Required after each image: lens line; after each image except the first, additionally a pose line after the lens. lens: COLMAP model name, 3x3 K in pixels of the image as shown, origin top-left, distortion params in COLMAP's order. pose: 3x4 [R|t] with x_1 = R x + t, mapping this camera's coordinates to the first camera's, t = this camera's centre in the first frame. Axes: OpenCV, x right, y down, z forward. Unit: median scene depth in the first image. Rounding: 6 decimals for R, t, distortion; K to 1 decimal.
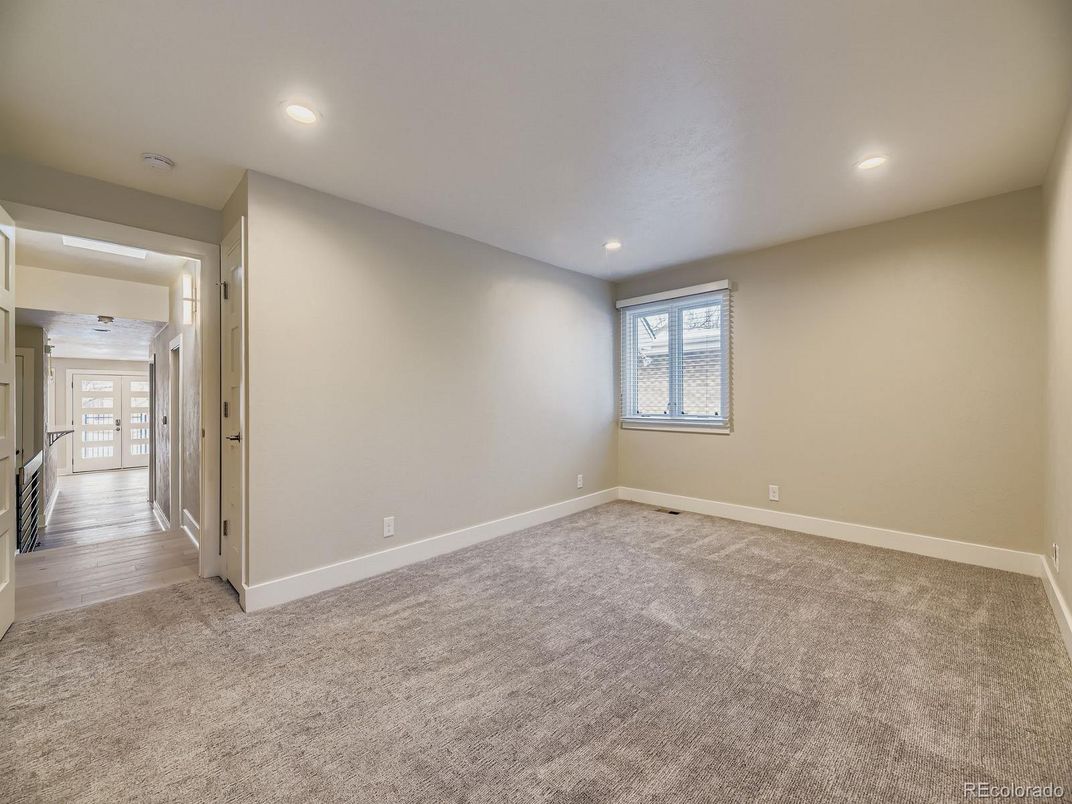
lens RADIAL K [[434.3, 0, 531.9], [0, 434.3, 398.5], [0, 0, 1]] dist [0.010979, -0.001210]
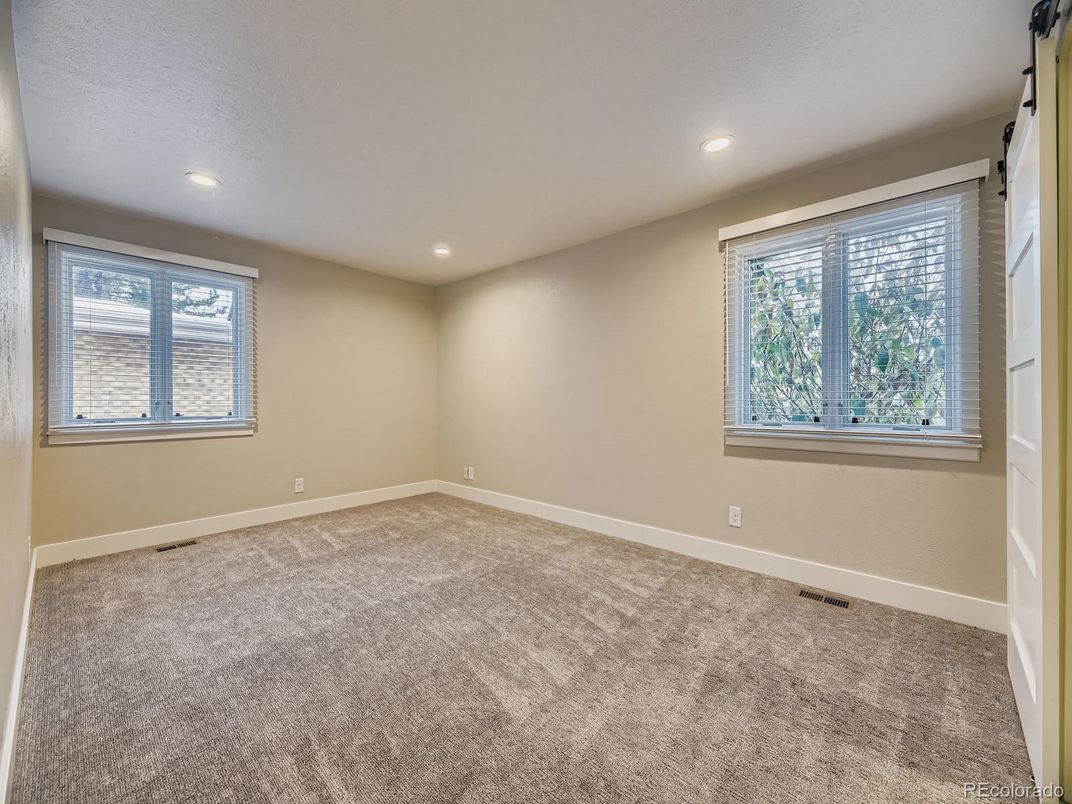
lens RADIAL K [[434.3, 0, 531.9], [0, 434.3, 401.2], [0, 0, 1]] dist [0.010979, -0.001210]
pose [[-0.047728, 0.000709, 0.998860, -0.584970], [-0.001150, 0.999999, -0.000764, 0.010965], [-0.998860, -0.001185, -0.047727, 0.518889]]
